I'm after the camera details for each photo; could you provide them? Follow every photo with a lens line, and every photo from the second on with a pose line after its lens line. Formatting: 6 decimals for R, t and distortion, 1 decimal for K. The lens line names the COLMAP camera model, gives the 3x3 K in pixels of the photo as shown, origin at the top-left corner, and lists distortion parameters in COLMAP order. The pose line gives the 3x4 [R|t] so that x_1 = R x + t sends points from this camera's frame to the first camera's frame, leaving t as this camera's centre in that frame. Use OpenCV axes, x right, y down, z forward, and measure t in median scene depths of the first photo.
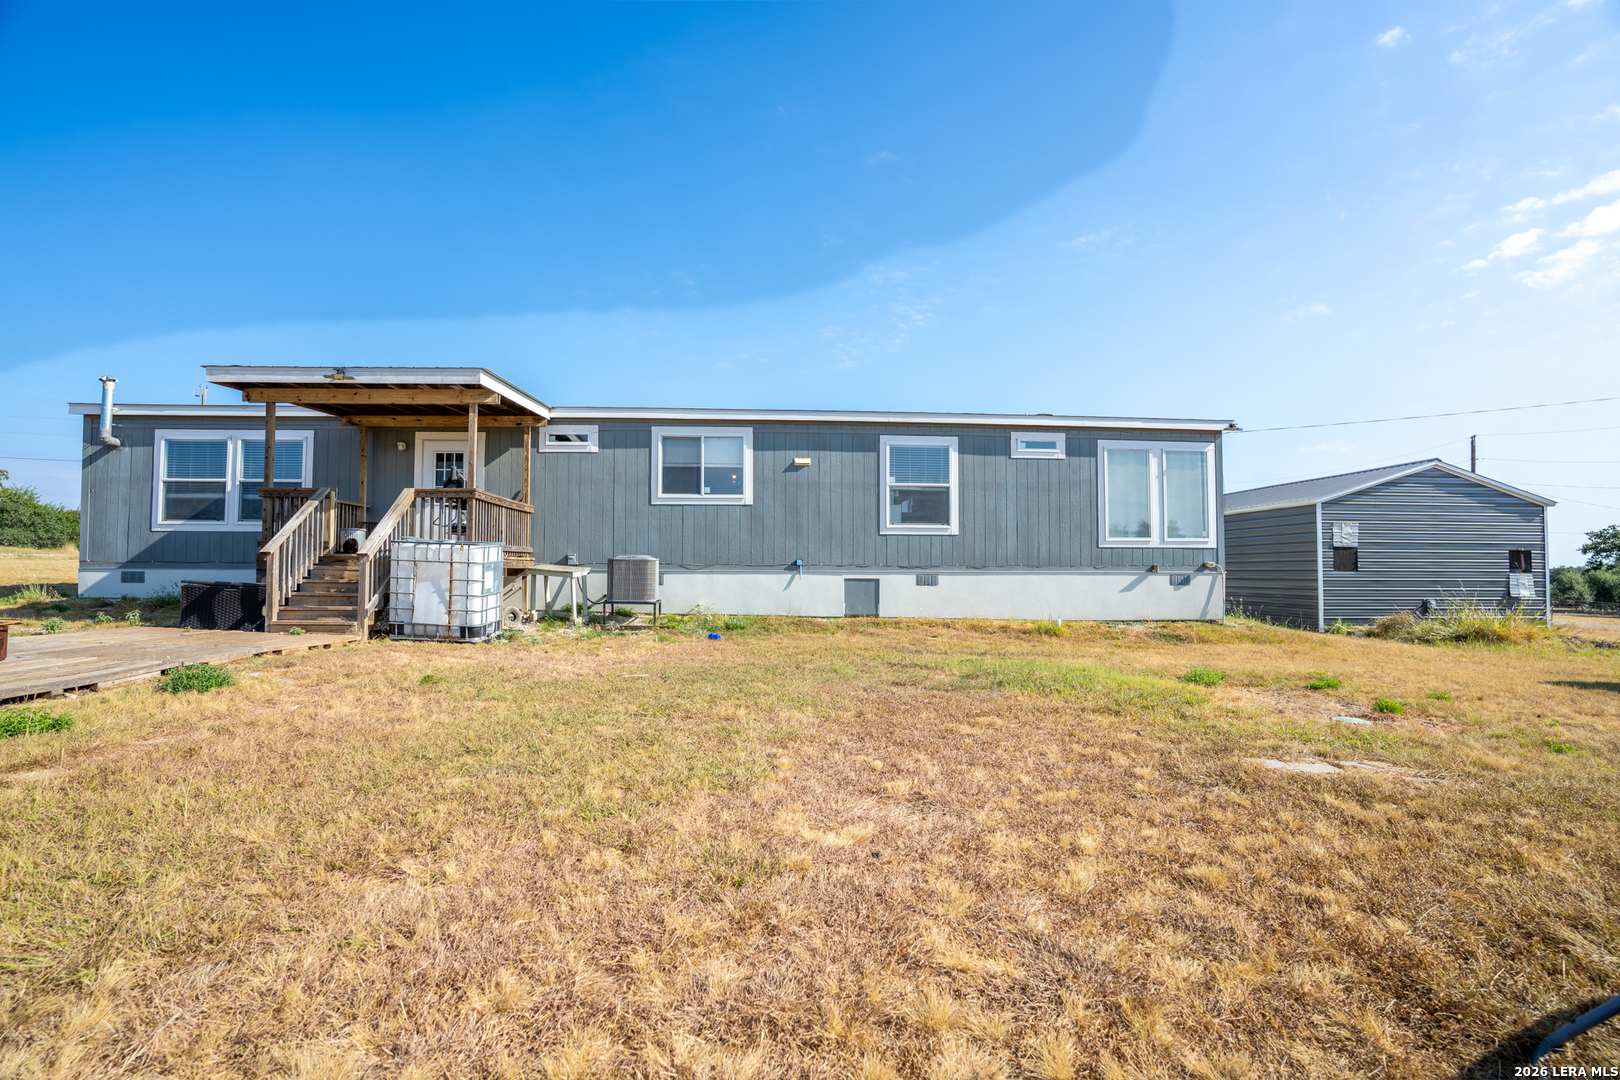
lens RADIAL K [[796.1, 0, 797.6], [0, 796.1, 542.7], [0, 0, 1]] dist [-0.064307, 0.020671]
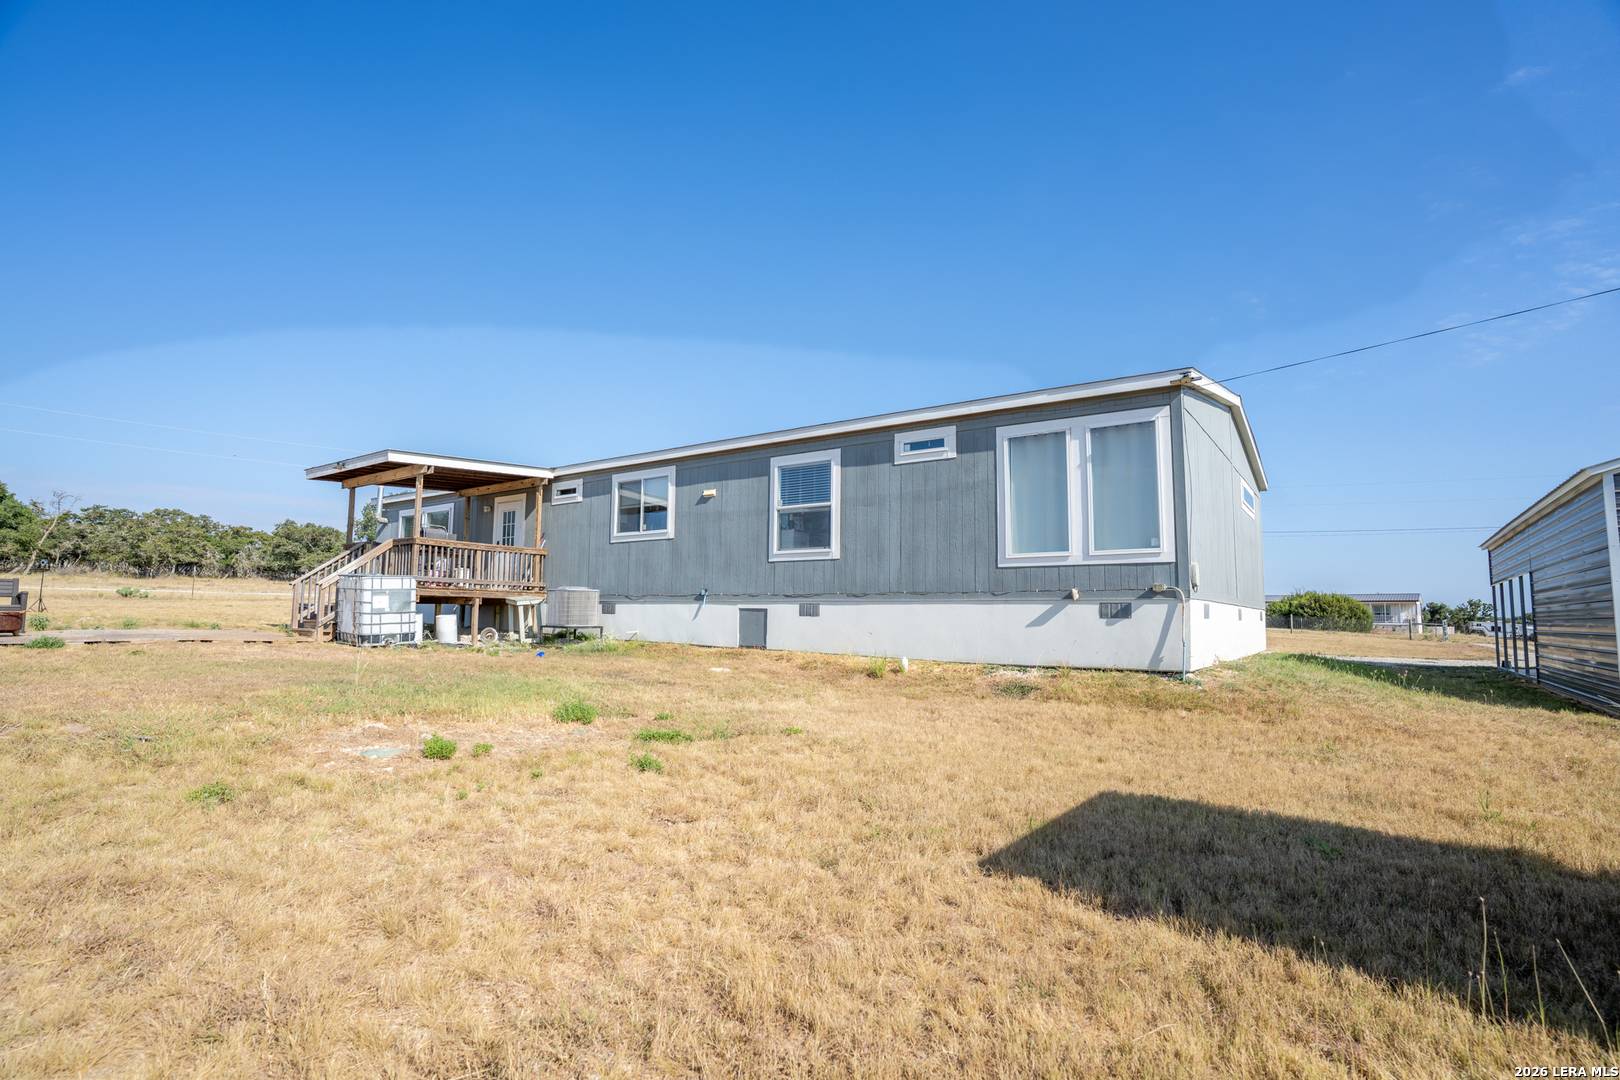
lens RADIAL K [[796.1, 0, 795.5], [0, 796.1, 548.5], [0, 0, 1]] dist [-0.064307, 0.020671]
pose [[0.767120, -0.049460, -0.639595, 0.732642], [0.011087, 0.997897, -0.063870, 0.034833], [0.641408, 0.041905, 0.766054, 0.294373]]
